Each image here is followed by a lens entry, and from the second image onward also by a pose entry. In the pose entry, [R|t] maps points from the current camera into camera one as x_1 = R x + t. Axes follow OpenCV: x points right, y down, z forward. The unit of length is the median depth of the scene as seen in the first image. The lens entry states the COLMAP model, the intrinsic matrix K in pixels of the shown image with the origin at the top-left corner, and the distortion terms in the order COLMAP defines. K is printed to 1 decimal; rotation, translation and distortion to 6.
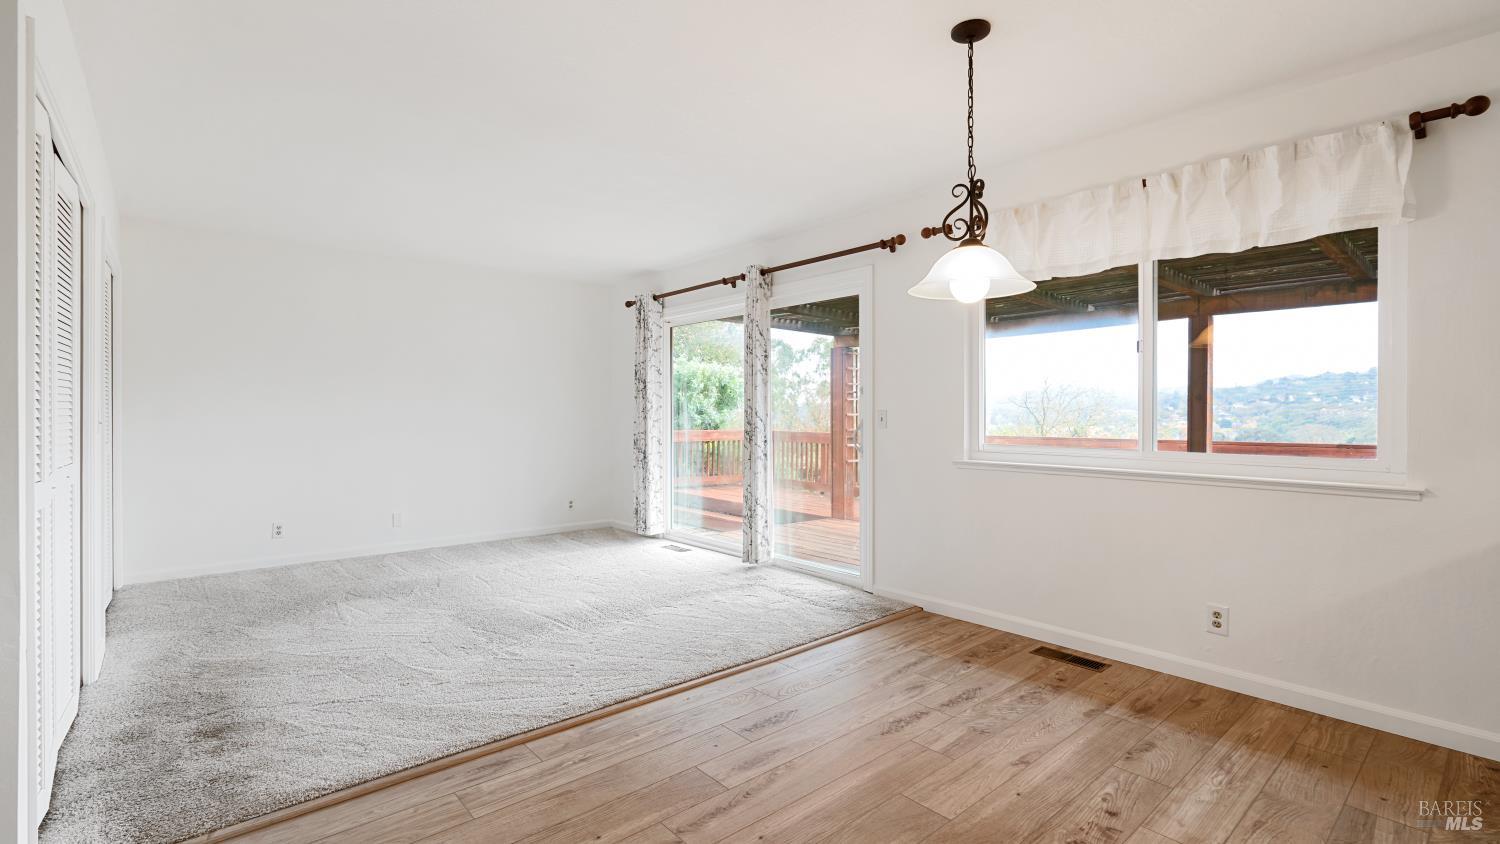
lens RADIAL K [[679.2, 0, 747.8], [0, 679.2, 413.5], [0, 0, 1]] dist [-0.040795, 0.012681]
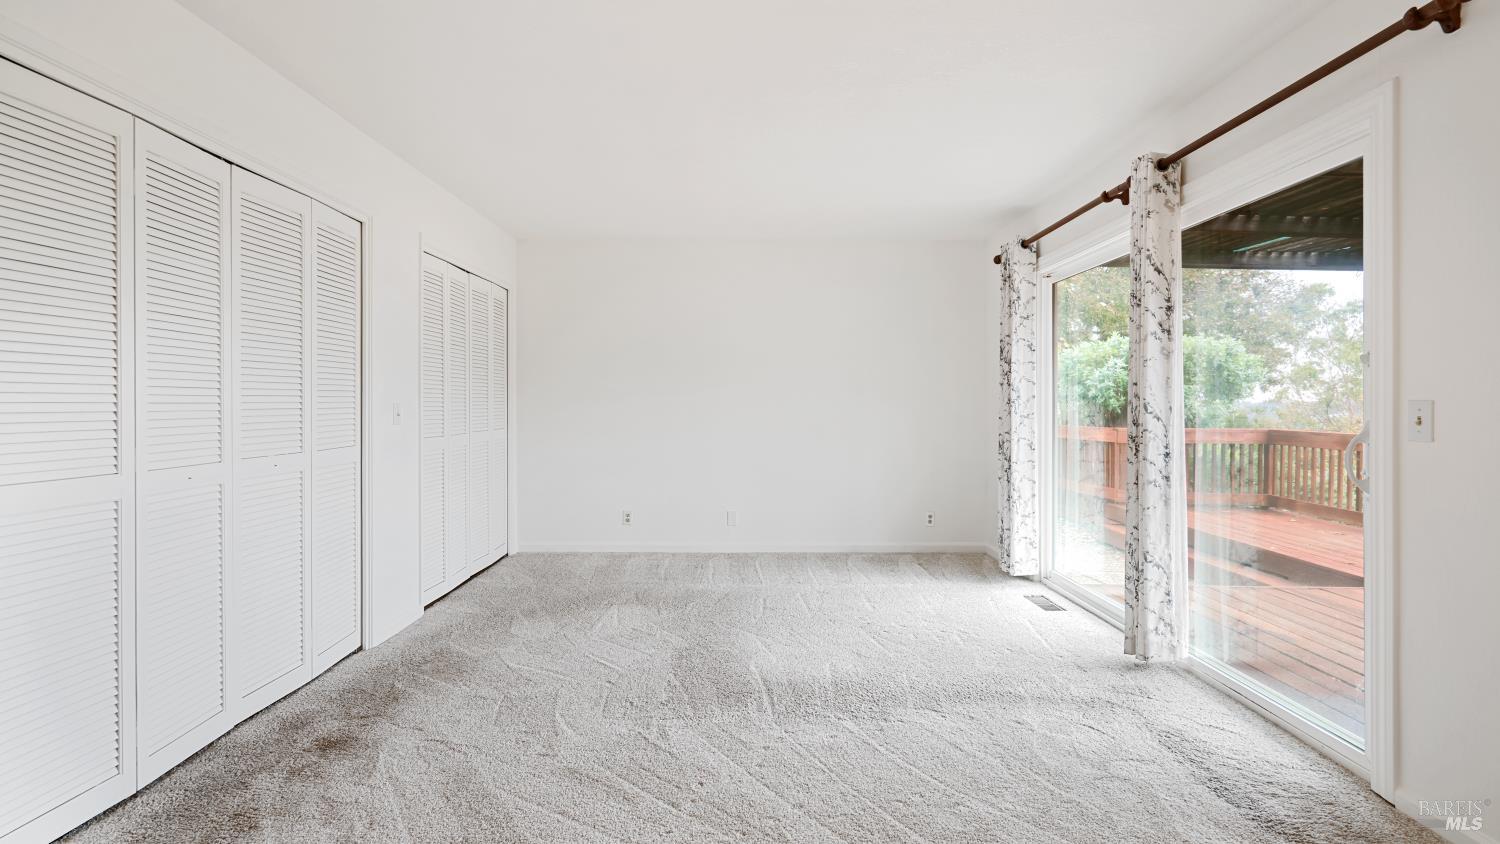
lens RADIAL K [[675.3, 0, 745.0], [0, 675.3, 404.9], [0, 0, 1]] dist [-0.018451, 0.006731]
pose [[0.751904, 0.000120, -0.659273, 0.133018], [0.000149, 1.000000, 0.000351, -0.001762], [0.659273, -0.000362, 0.751904, 0.331471]]
